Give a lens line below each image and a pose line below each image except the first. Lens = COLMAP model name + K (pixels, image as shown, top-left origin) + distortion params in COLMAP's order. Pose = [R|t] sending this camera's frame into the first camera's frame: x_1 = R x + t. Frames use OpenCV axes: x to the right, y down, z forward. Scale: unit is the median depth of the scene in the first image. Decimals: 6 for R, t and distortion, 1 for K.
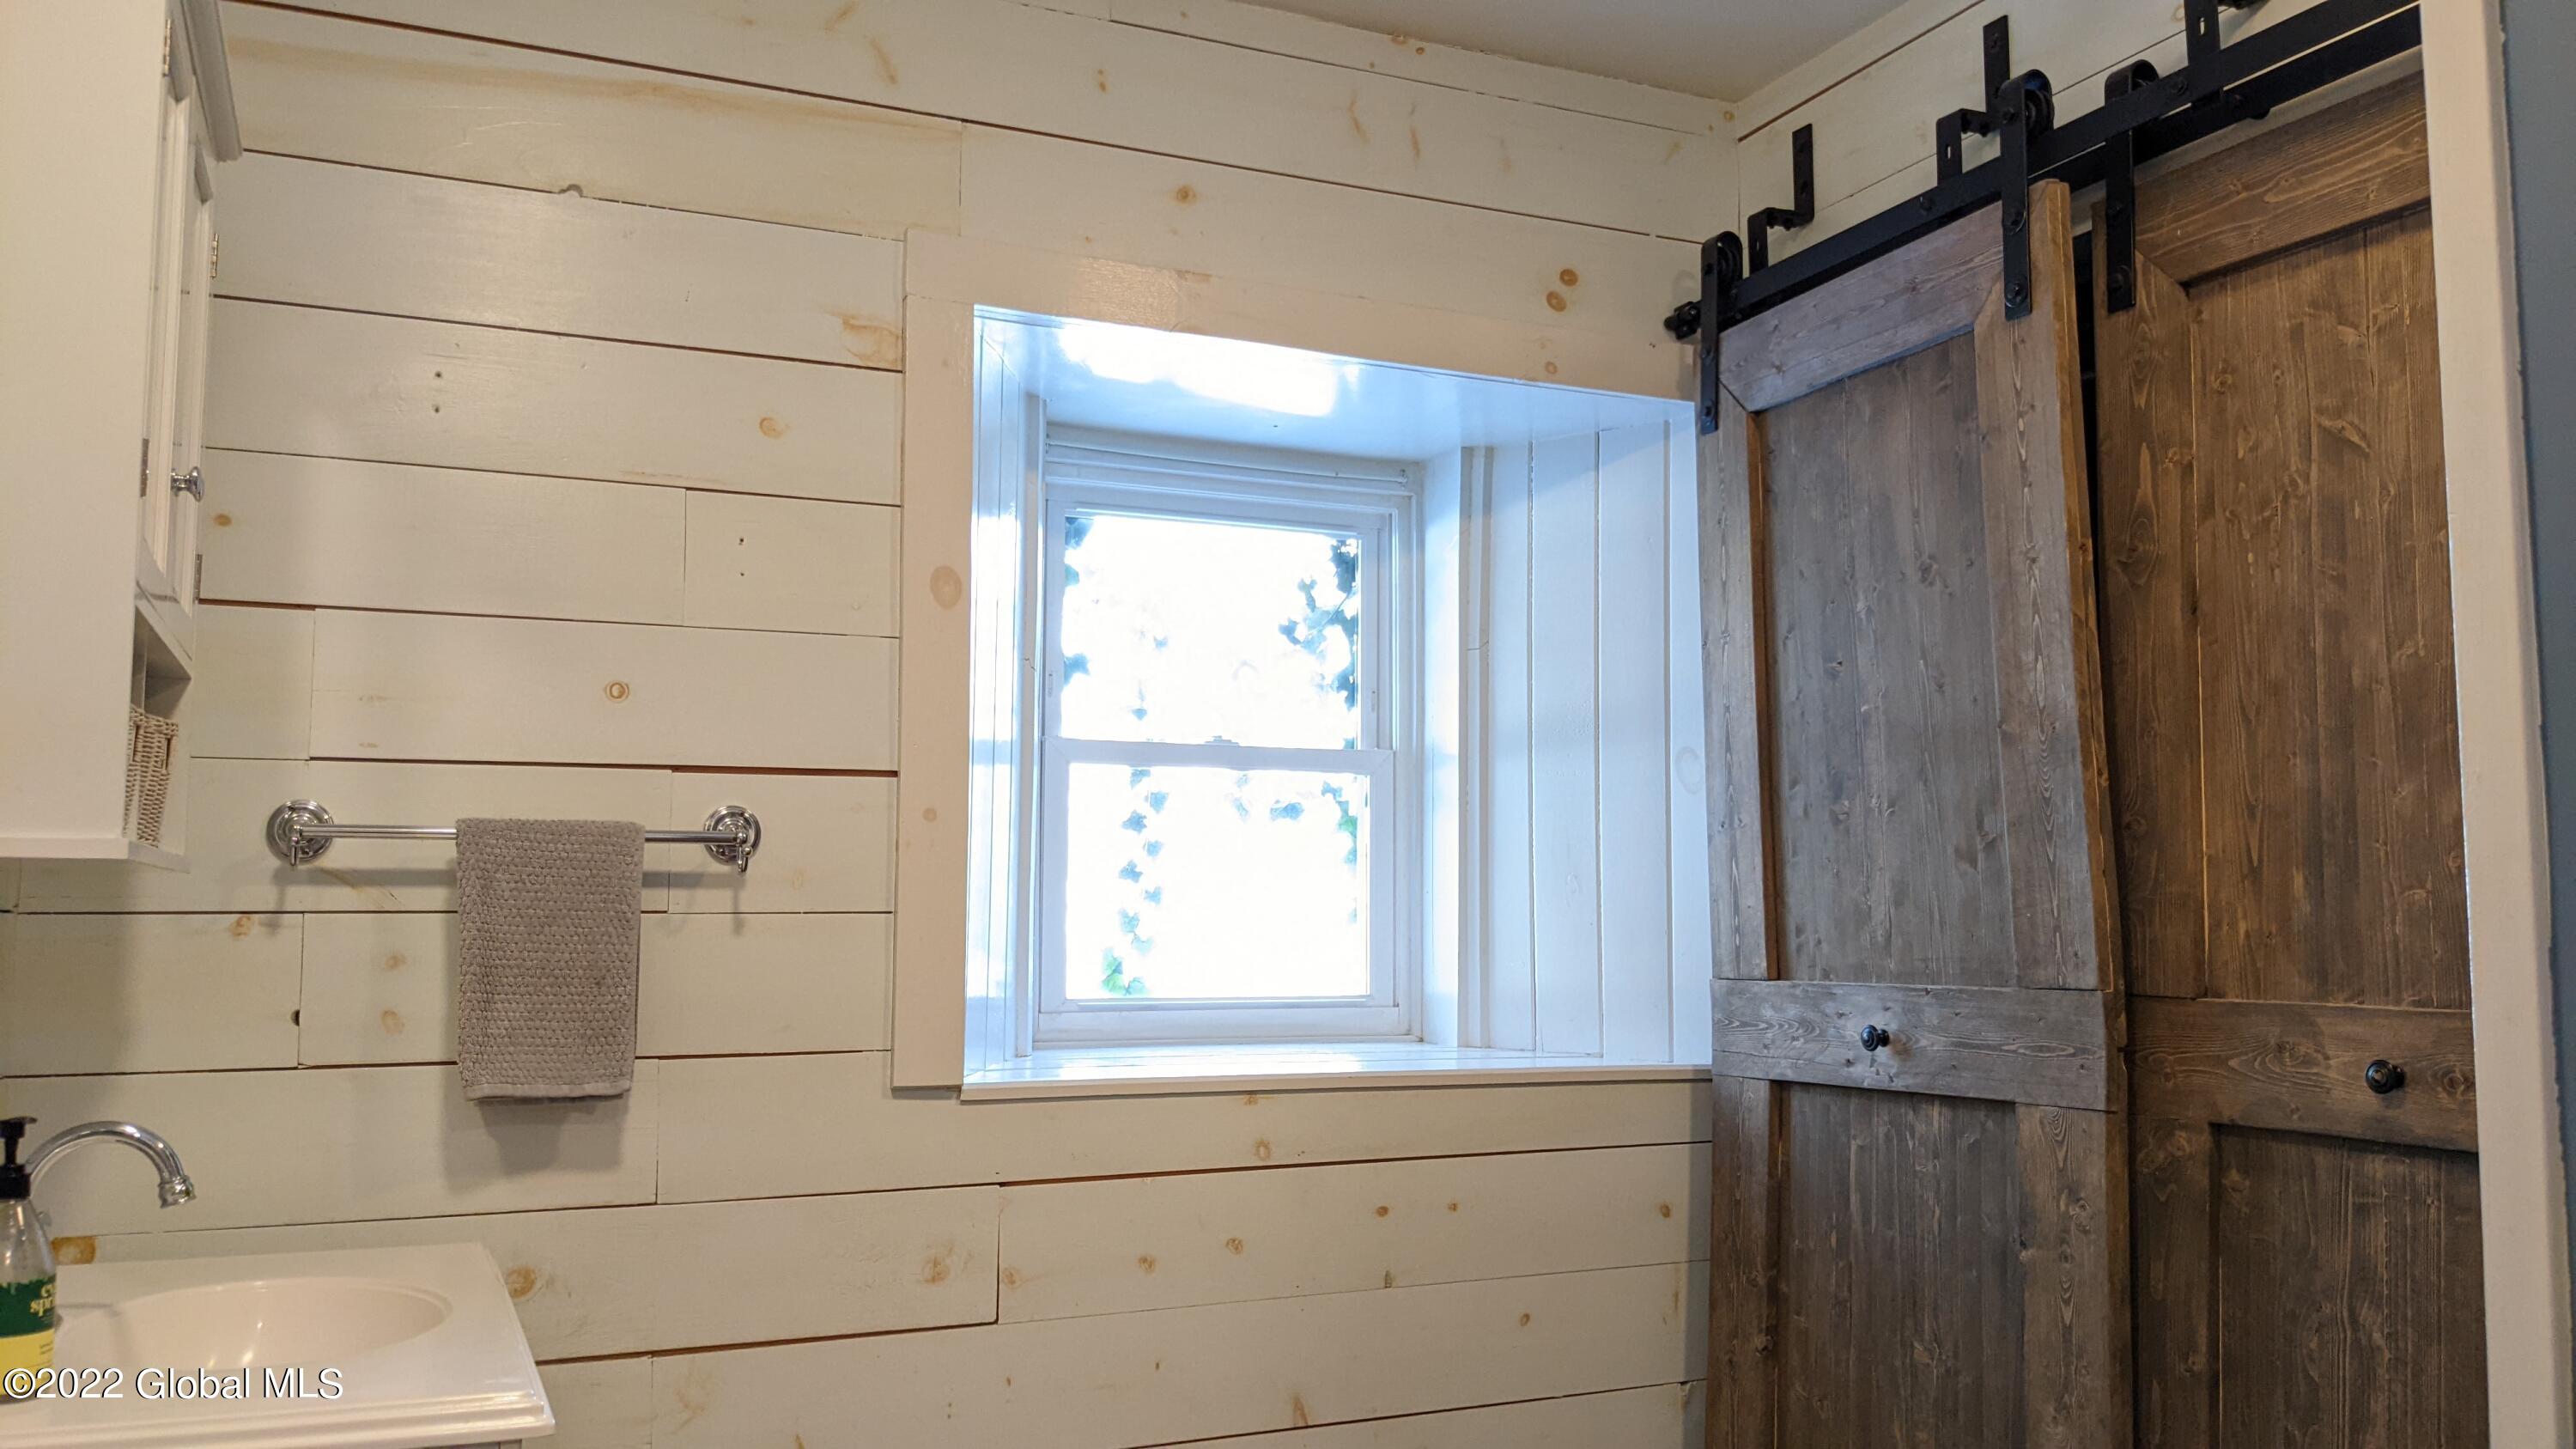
lens RADIAL K [[2020.1, 0, 1277.4], [0, 2020.1, 774.8], [0, 0, 1]] dist [0.073342, -0.115134]
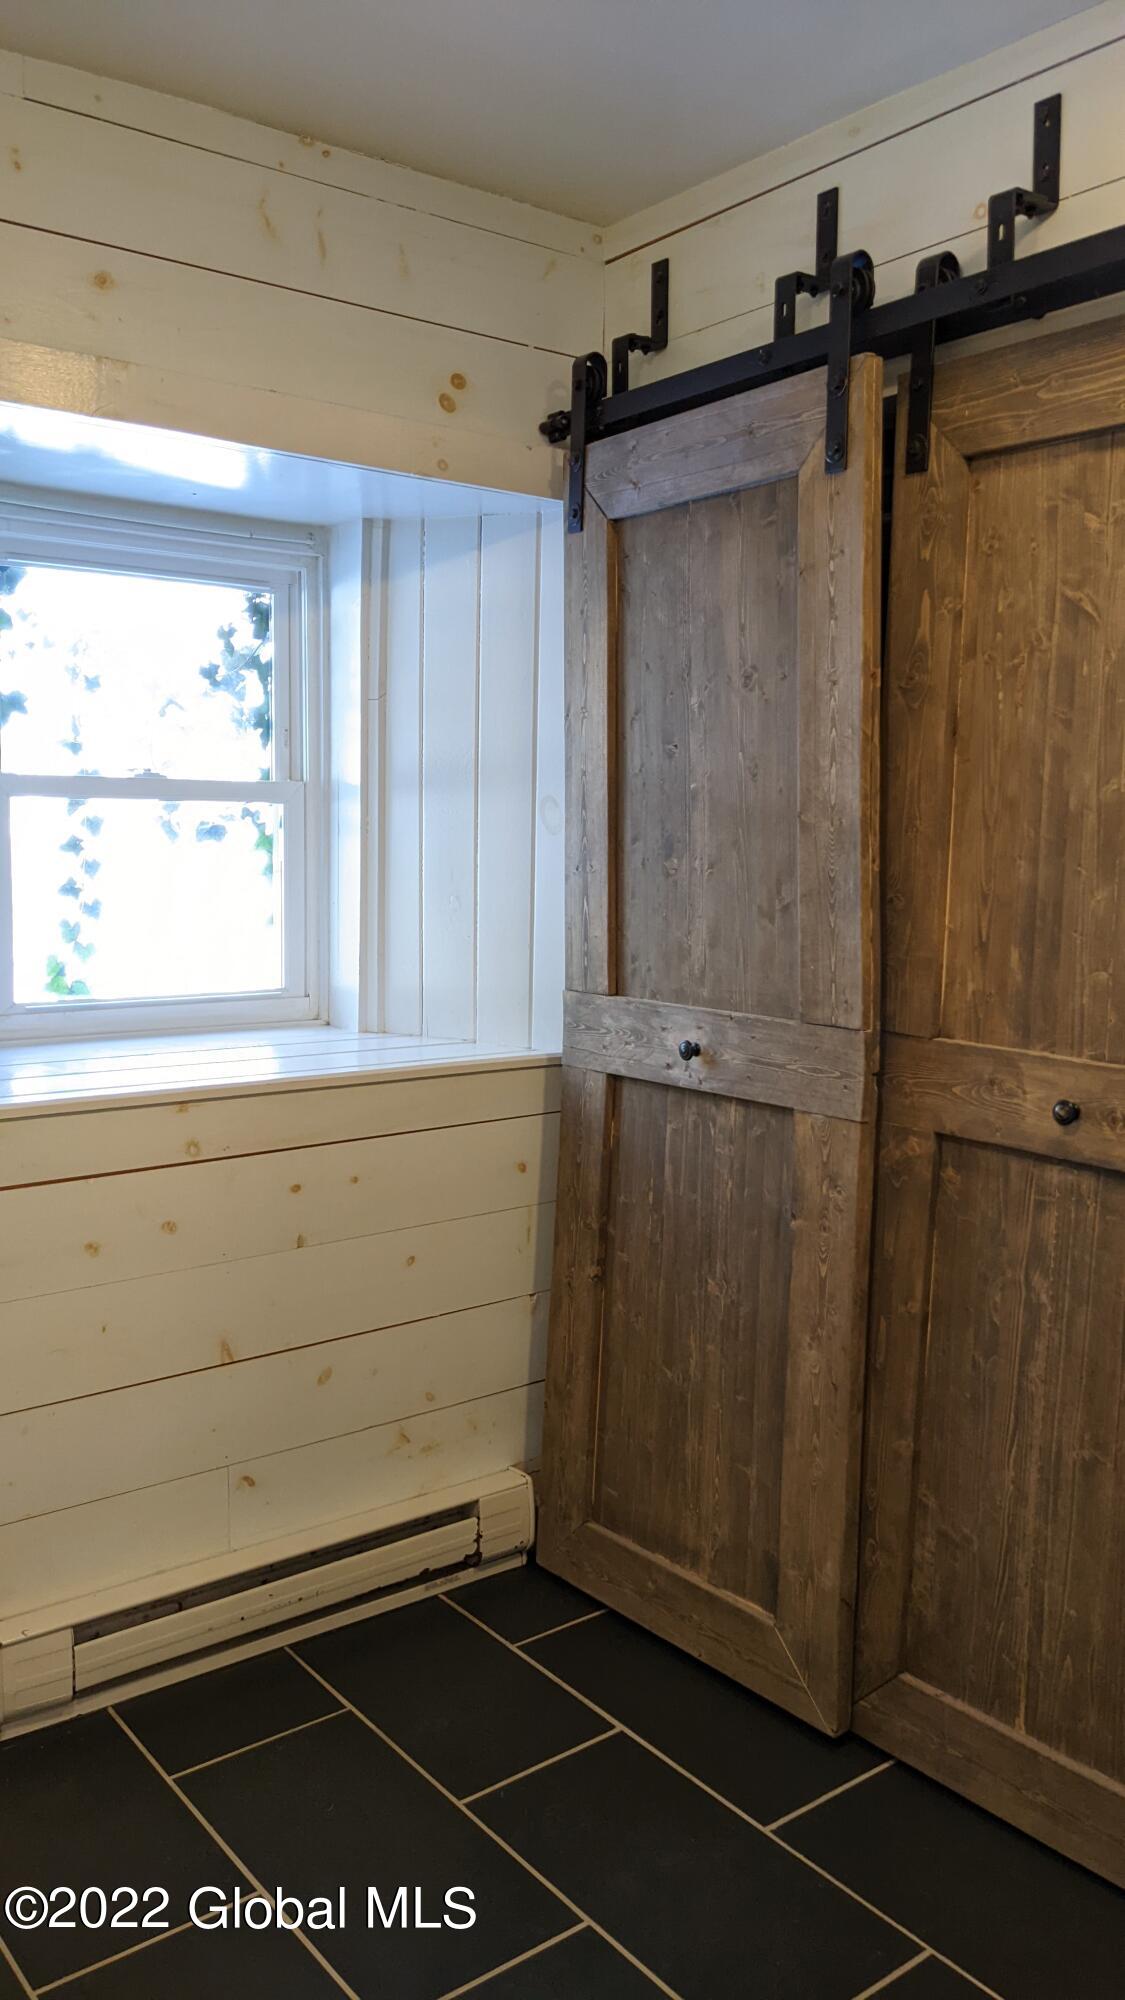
lens RADIAL K [[1568.2, 0, 574.2], [0, 1568.2, 1003.1], [0, 0, 1]] dist [0.073342, -0.115134]
pose [[0.973966, -0.012014, 0.226376, 0.002480], [-0.030477, 0.982590, 0.183272, -0.074603], [-0.224637, -0.185400, 0.956643, 0.083903]]
